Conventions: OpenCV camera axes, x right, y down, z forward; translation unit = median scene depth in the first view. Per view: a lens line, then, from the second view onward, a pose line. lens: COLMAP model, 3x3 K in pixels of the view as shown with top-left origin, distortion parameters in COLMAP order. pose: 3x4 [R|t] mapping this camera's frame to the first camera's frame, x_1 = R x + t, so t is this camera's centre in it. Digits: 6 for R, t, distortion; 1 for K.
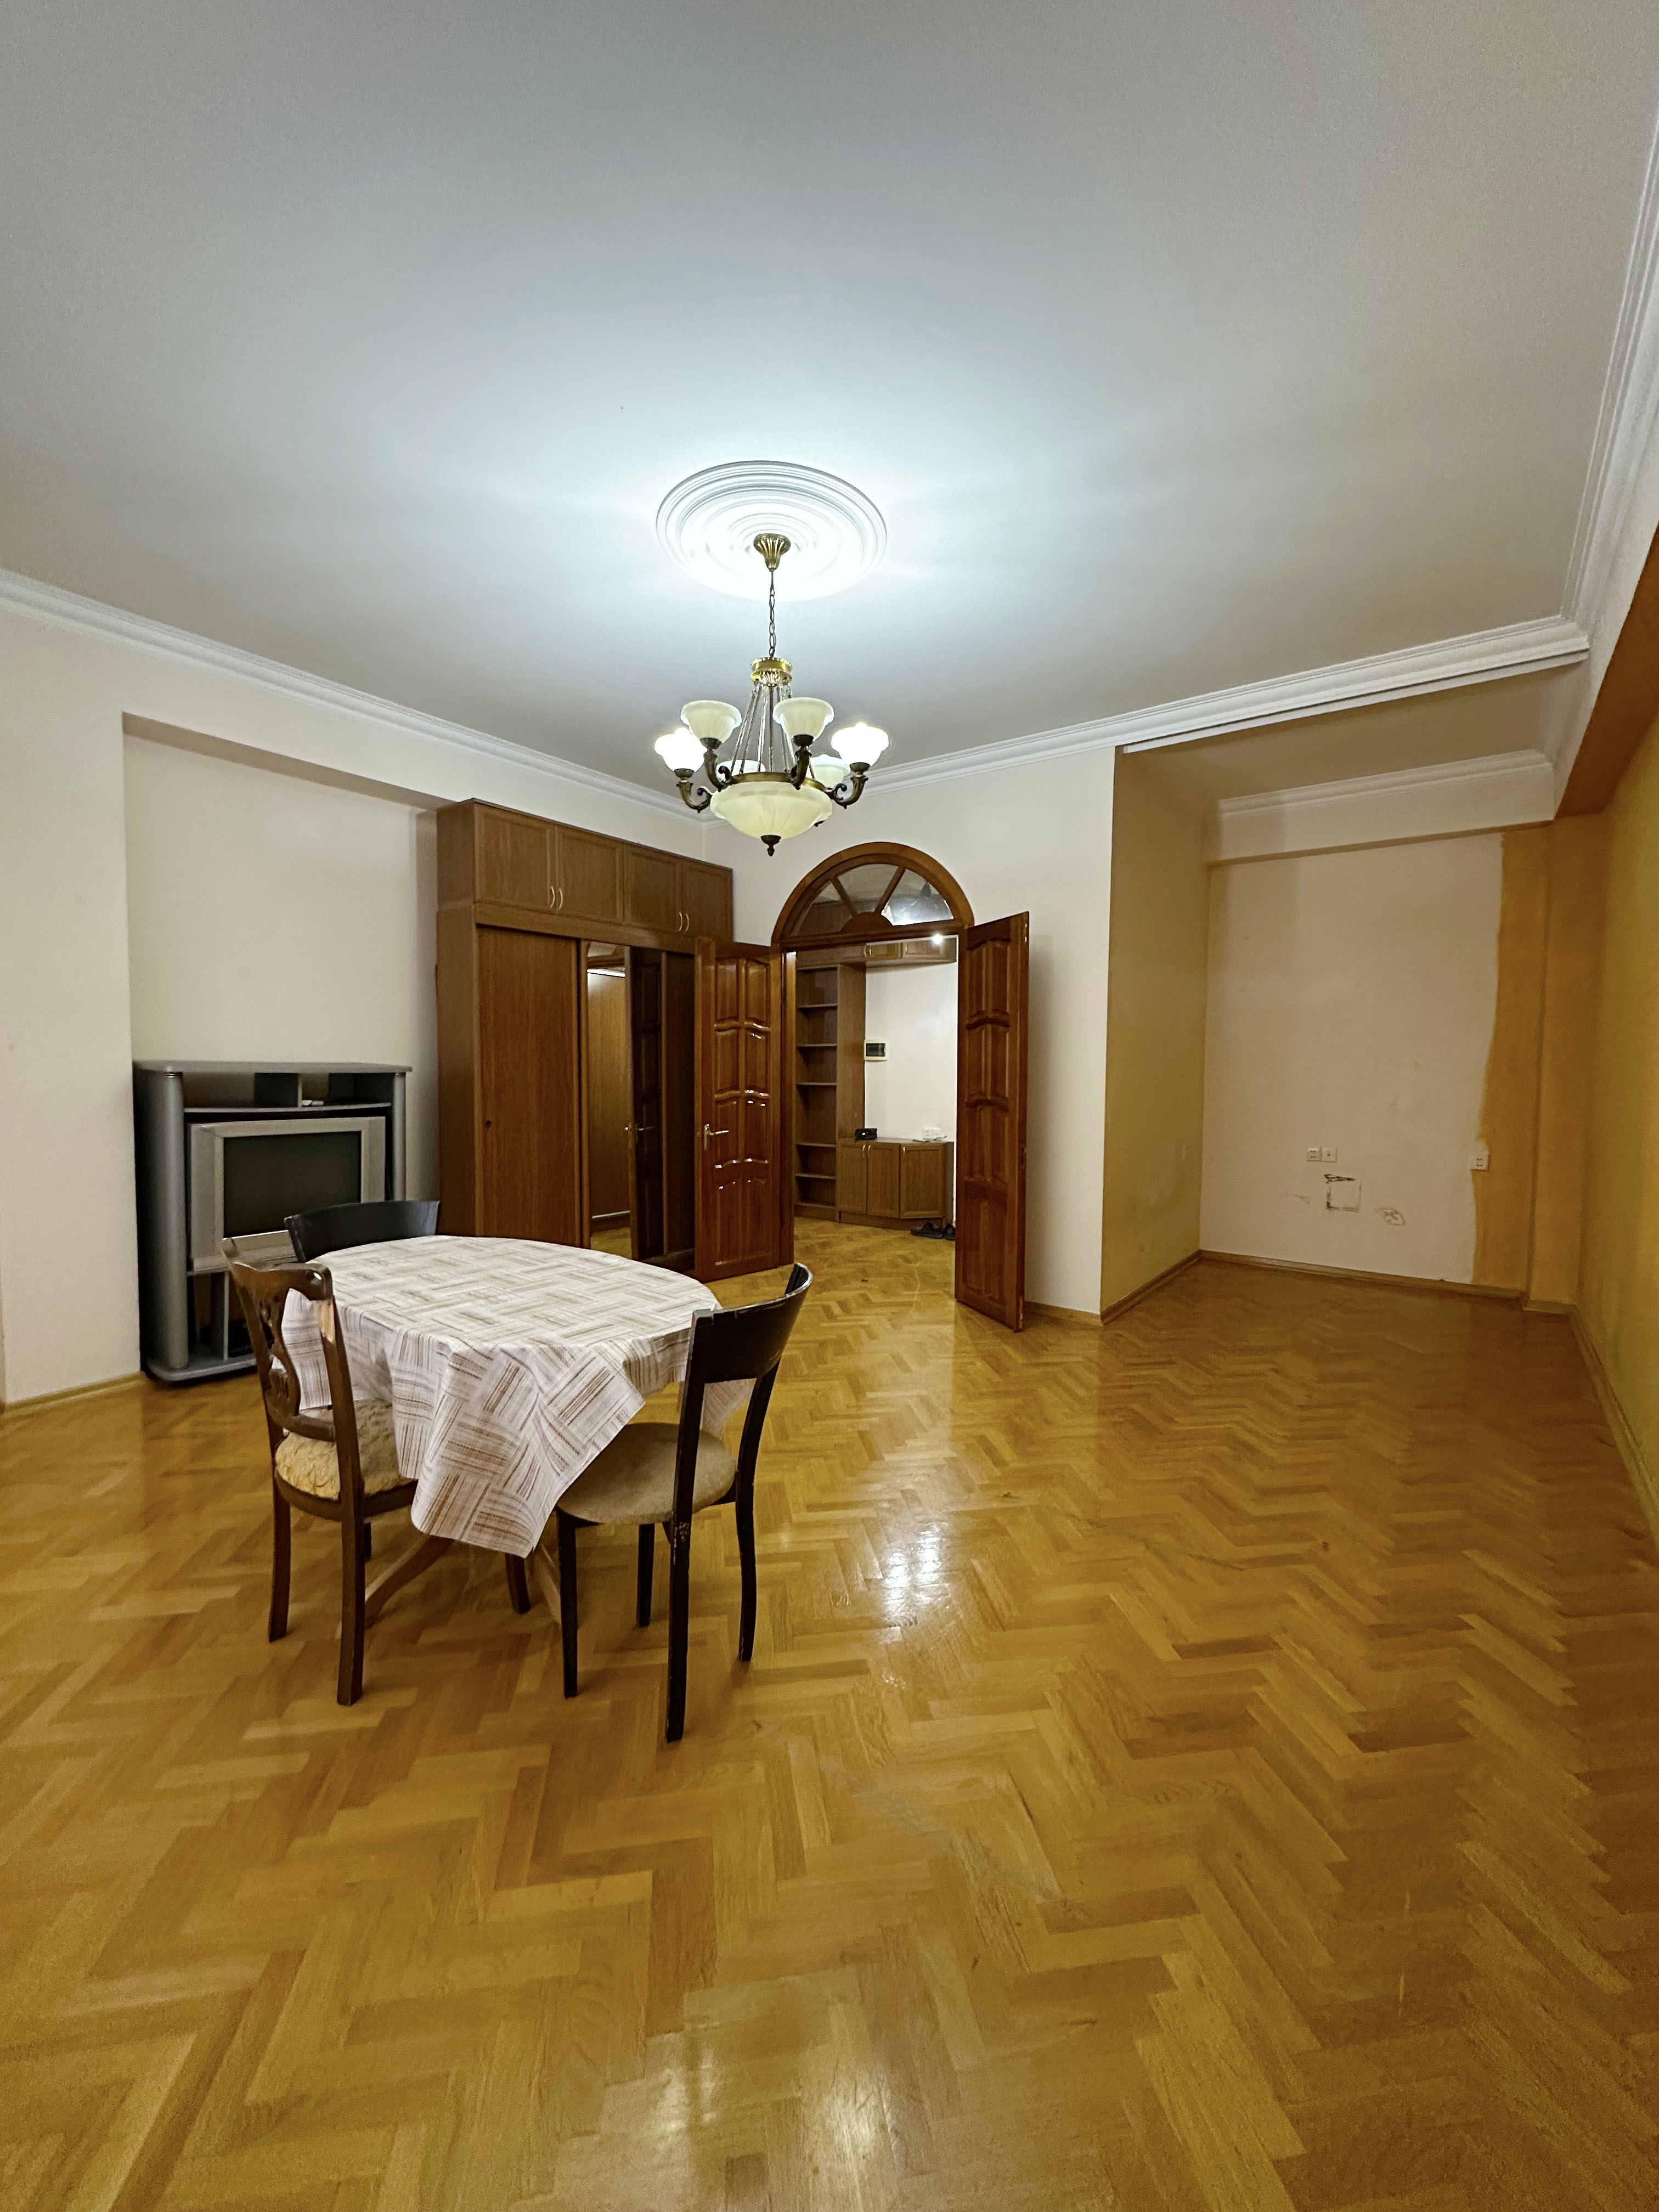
lens RADIAL K [[878.1, 0, 830.9], [0, 878.1, 1103.7], [0, 0, 1]] dist [0.000582, -0.000359]
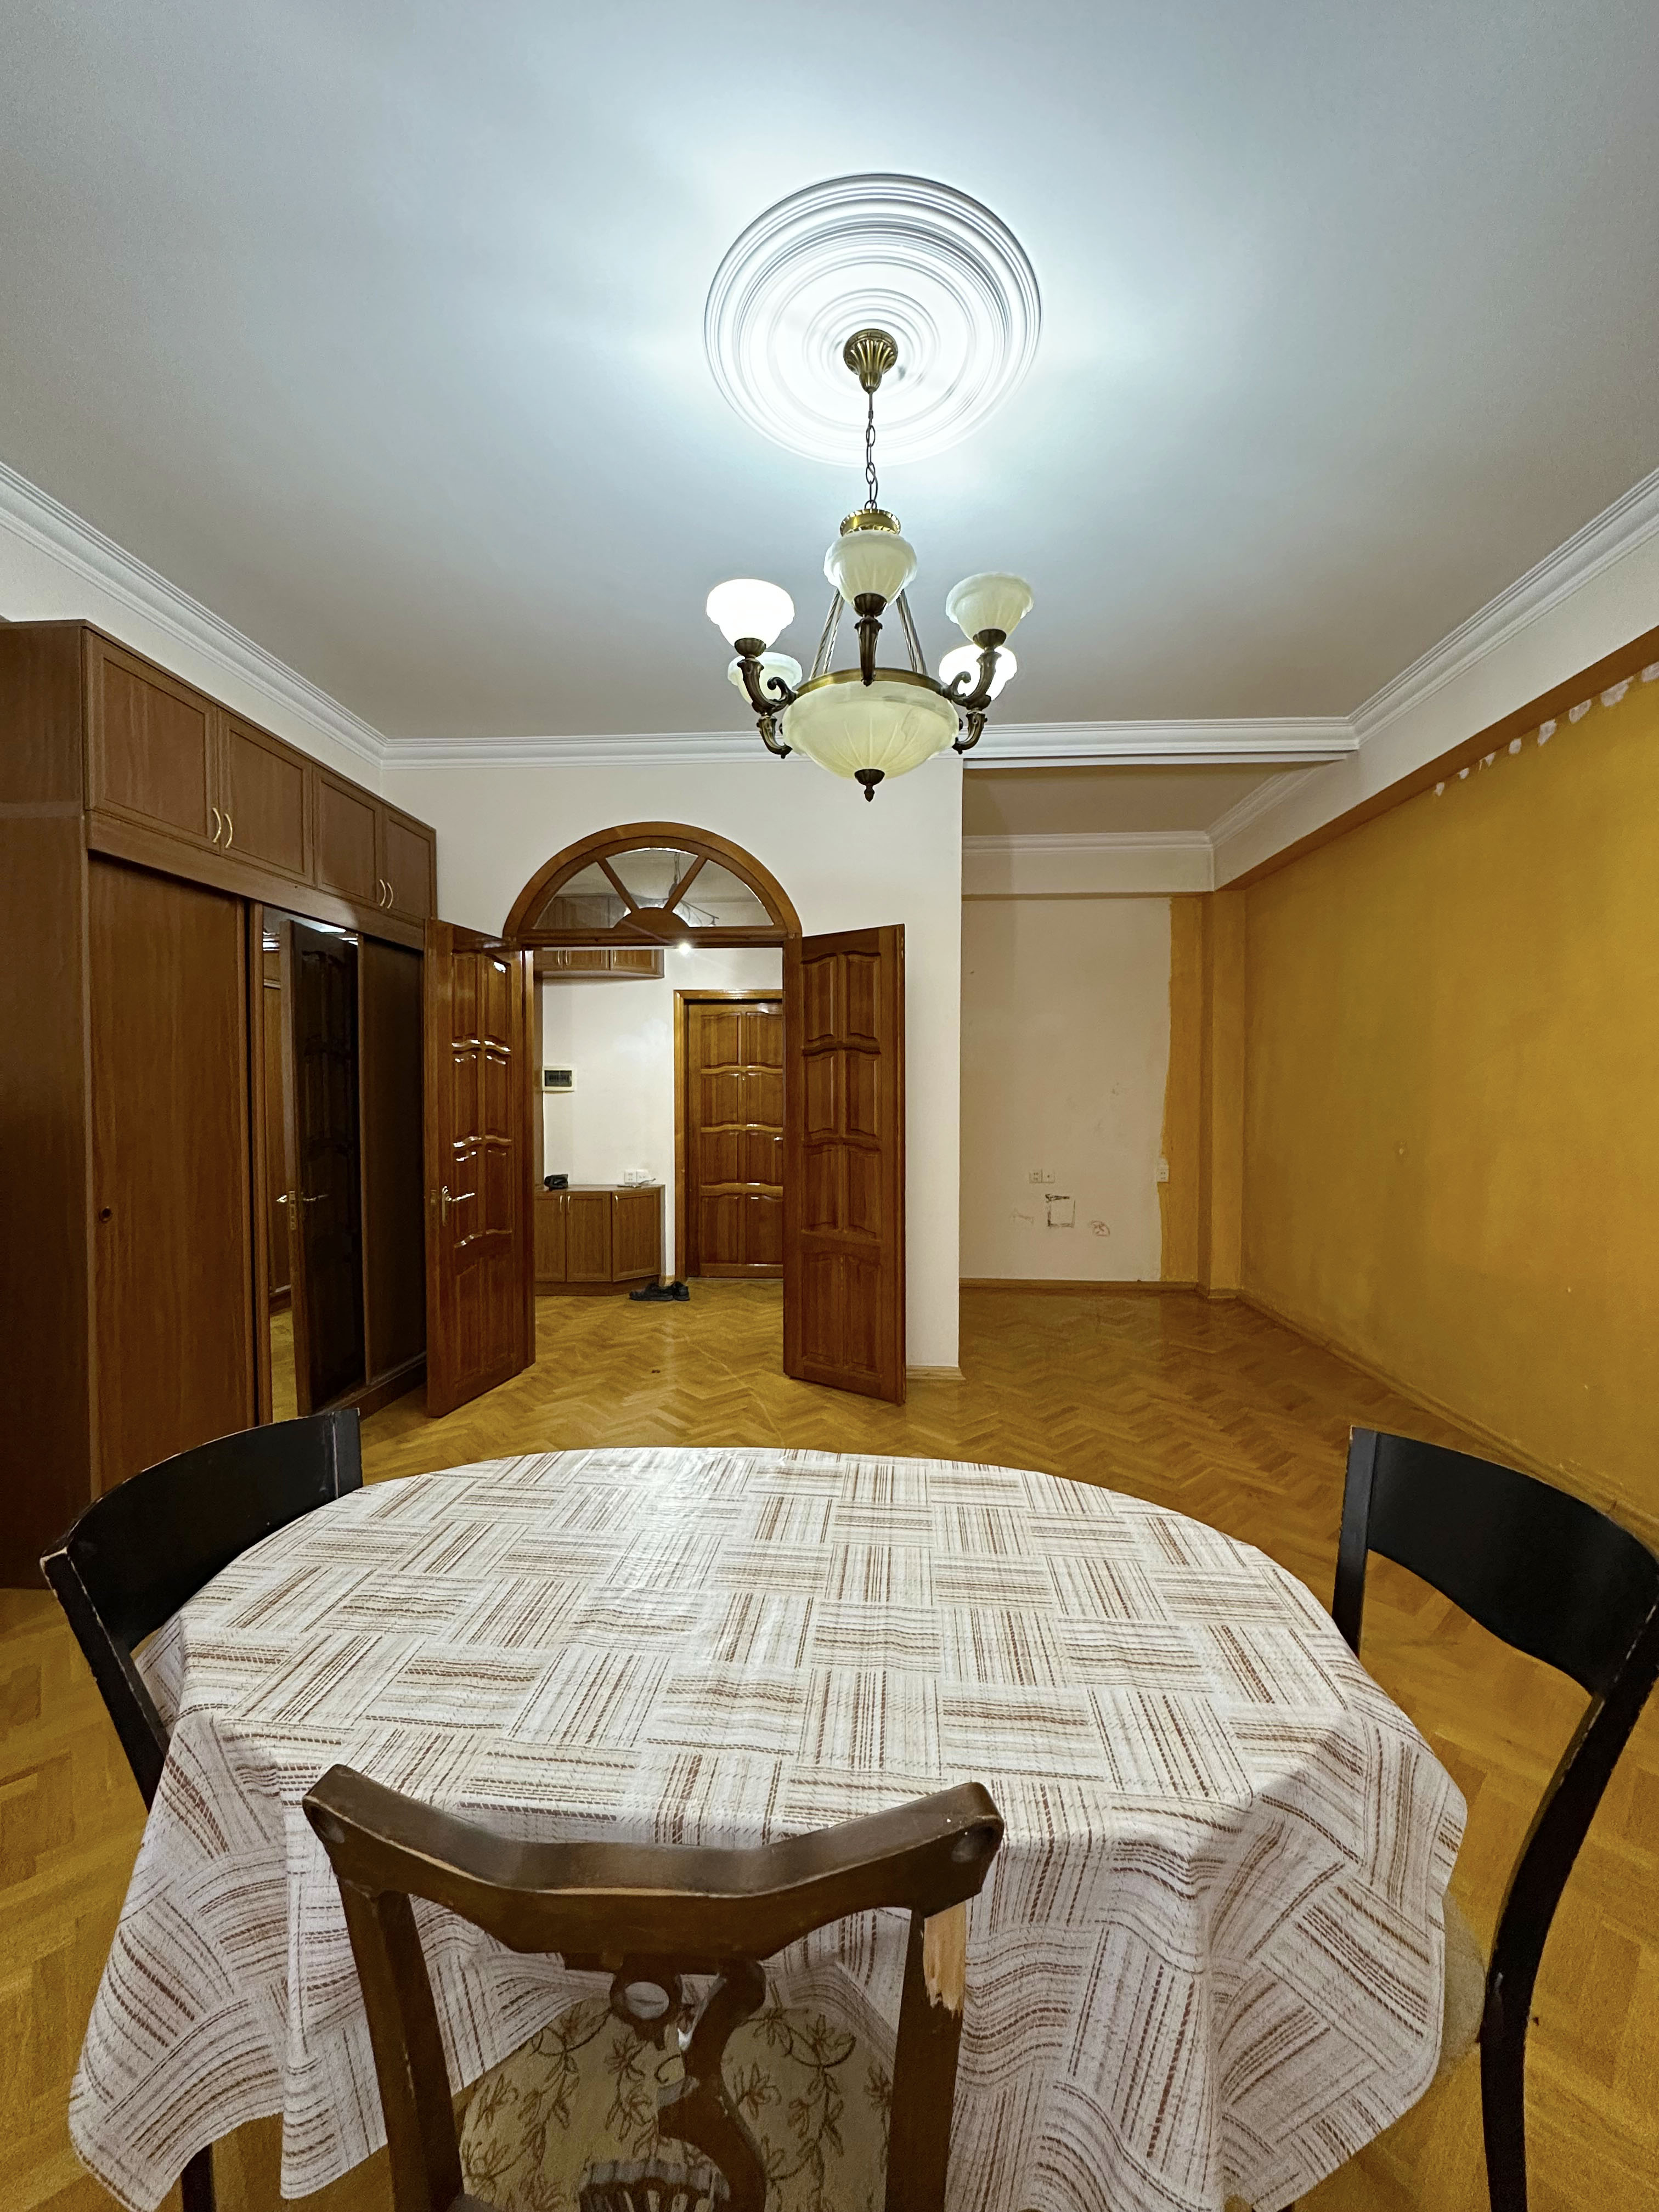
lens RADIAL K [[878.1, 0, 830.9], [0, 878.1, 1103.7], [0, 0, 1]] dist [0.000582, -0.000359]
pose [[0.842577, -0.014917, 0.538370, -0.288056], [0.031434, 0.999274, -0.021509, -0.019449], [-0.537658, 0.035046, 0.842434, 0.276633]]
